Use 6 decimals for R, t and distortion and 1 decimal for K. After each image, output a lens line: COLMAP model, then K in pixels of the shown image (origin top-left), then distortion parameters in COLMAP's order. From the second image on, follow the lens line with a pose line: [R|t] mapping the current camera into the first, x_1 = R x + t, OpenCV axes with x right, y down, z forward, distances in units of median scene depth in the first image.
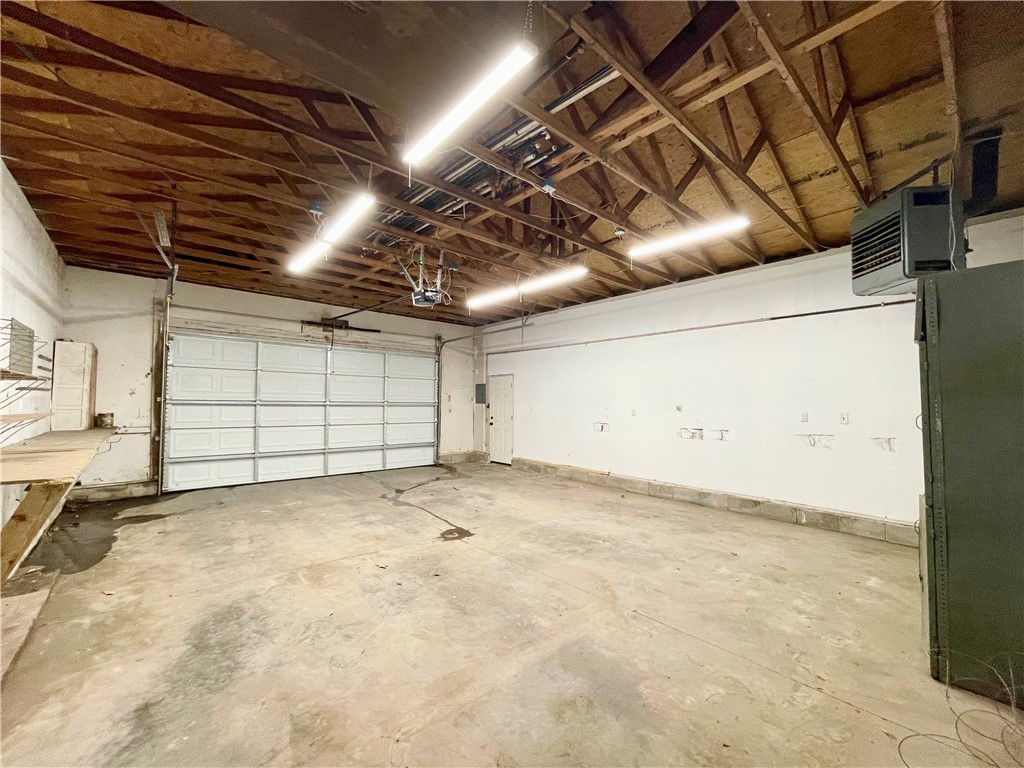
lens RADIAL K [[410.6, 0, 512.0], [0, 410.6, 384.0], [0, 0, 1]] dist [0.004591, -0.000913]
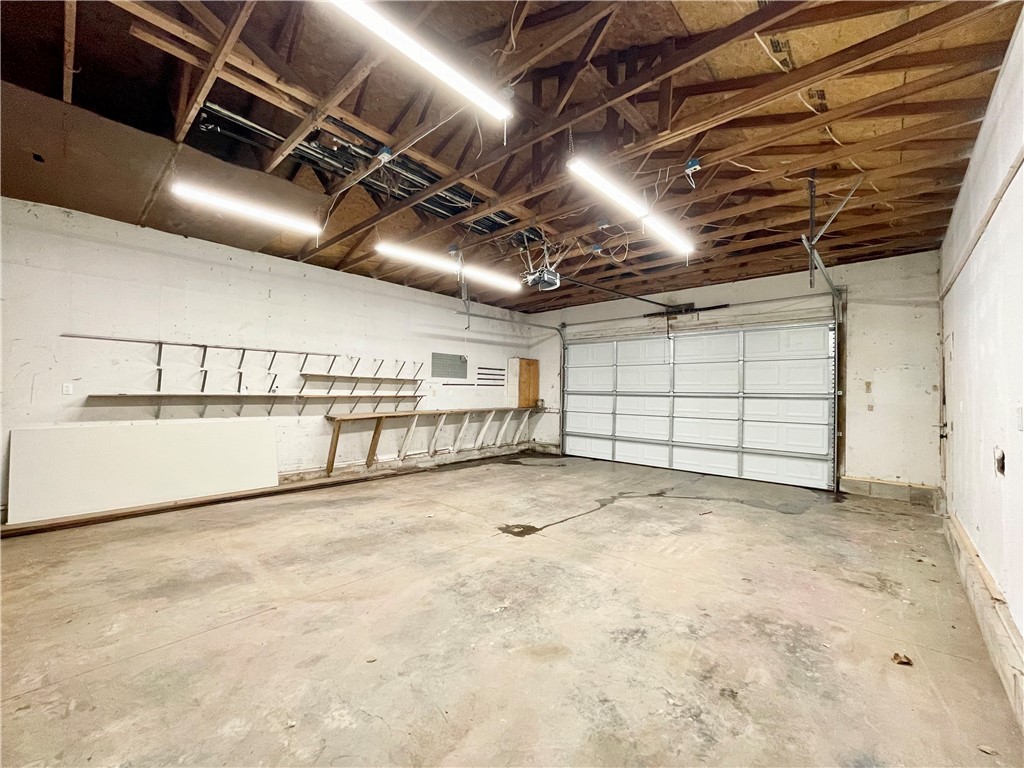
lens RADIAL K [[410.6, 0, 512.0], [0, 410.6, 384.0], [0, 0, 1]] dist [0.004591, -0.000913]
pose [[0.121072, -0.026303, -0.992295, 0.771803], [0.034946, 0.999142, -0.022221, 0.053329], [0.992028, -0.031986, 0.121887, 0.856074]]
